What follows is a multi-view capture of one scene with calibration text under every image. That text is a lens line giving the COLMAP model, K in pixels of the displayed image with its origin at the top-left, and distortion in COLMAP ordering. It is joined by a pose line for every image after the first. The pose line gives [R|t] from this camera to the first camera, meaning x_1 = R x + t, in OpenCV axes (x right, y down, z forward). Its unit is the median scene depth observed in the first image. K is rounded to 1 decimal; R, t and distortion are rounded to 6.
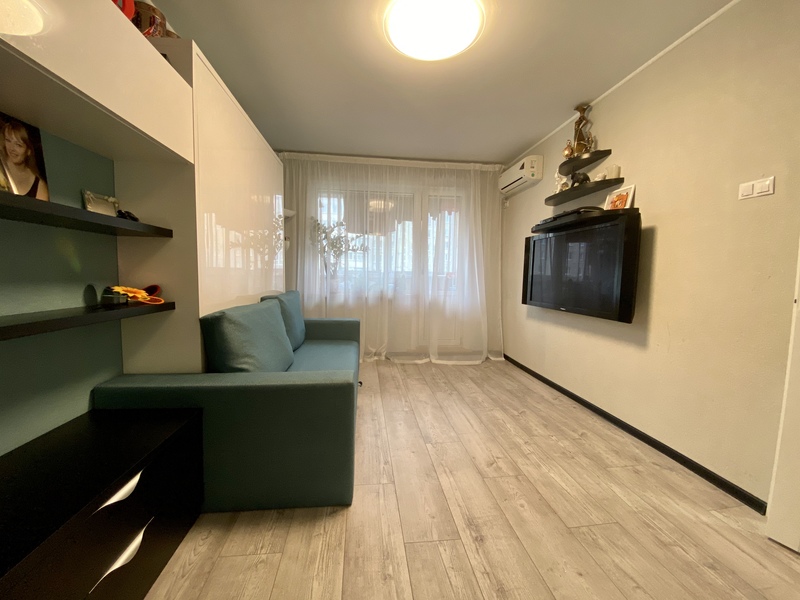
lens RADIAL K [[322.8, 0, 400.0], [0, 322.8, 300.0], [0, 0, 1]] dist [0.026445, -0.023686]
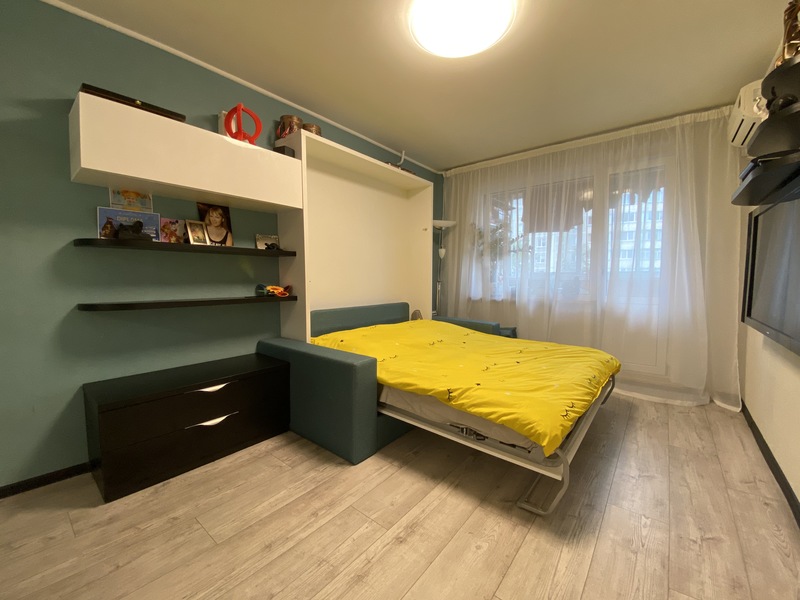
lens RADIAL K [[324.9, 0, 400.0], [0, 324.9, 300.0], [0, 0, 1]] dist [0.020160, -0.021942]
pose [[0.699472, 0.034887, -0.713808, 0.639190], [-0.045635, 0.998950, 0.004104, -0.003279], [0.713201, 0.029704, 0.700330, 0.188580]]
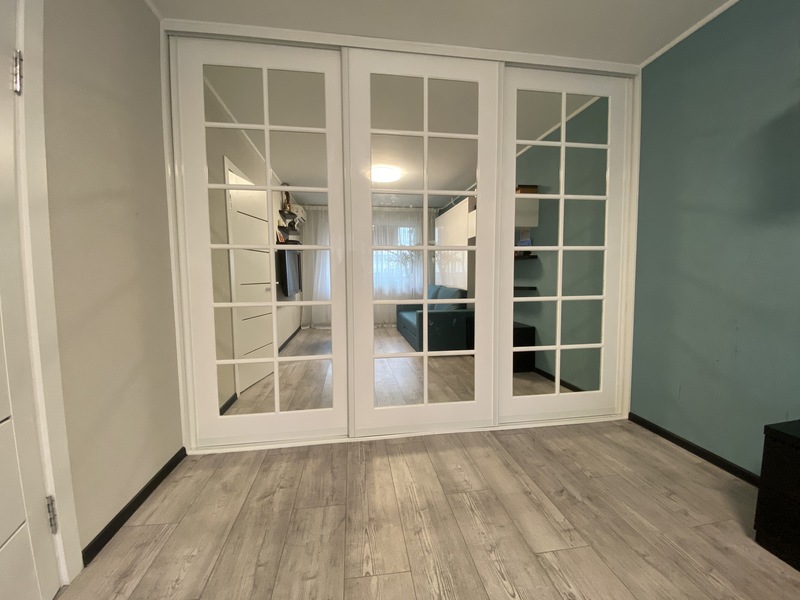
lens RADIAL K [[324.9, 0, 400.0], [0, 324.9, 300.0], [0, 0, 1]] dist [0.020160, -0.021942]
pose [[-0.999613, -0.004084, -0.027529, 0.341098], [-0.008256, 0.988166, 0.153167, -0.052408], [0.026578, 0.153335, -0.987817, 0.774540]]
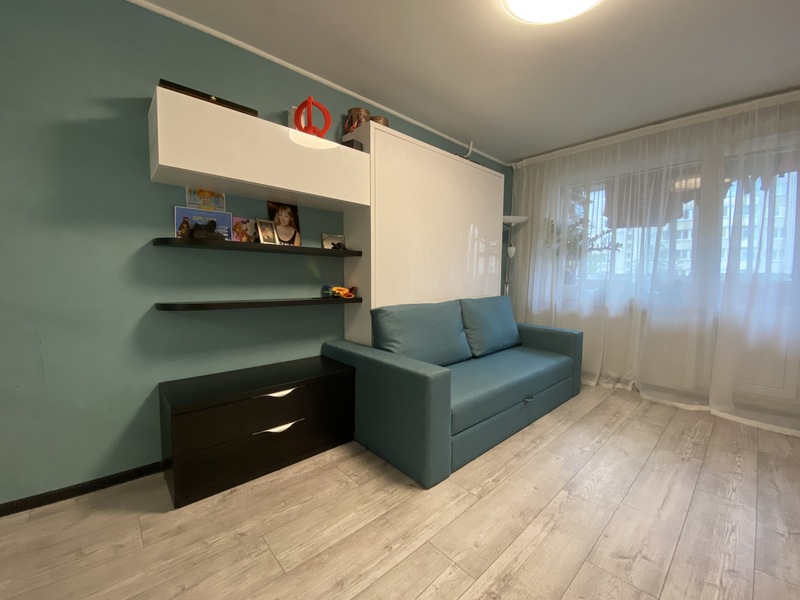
lens RADIAL K [[324.9, 0, 400.0], [0, 324.9, 300.0], [0, 0, 1]] dist [0.020160, -0.021942]
pose [[0.583263, 0.042113, -0.811191, 0.509758], [-0.059616, 0.998181, 0.008955, -0.006007], [0.810093, 0.043137, 0.584712, 0.200912]]
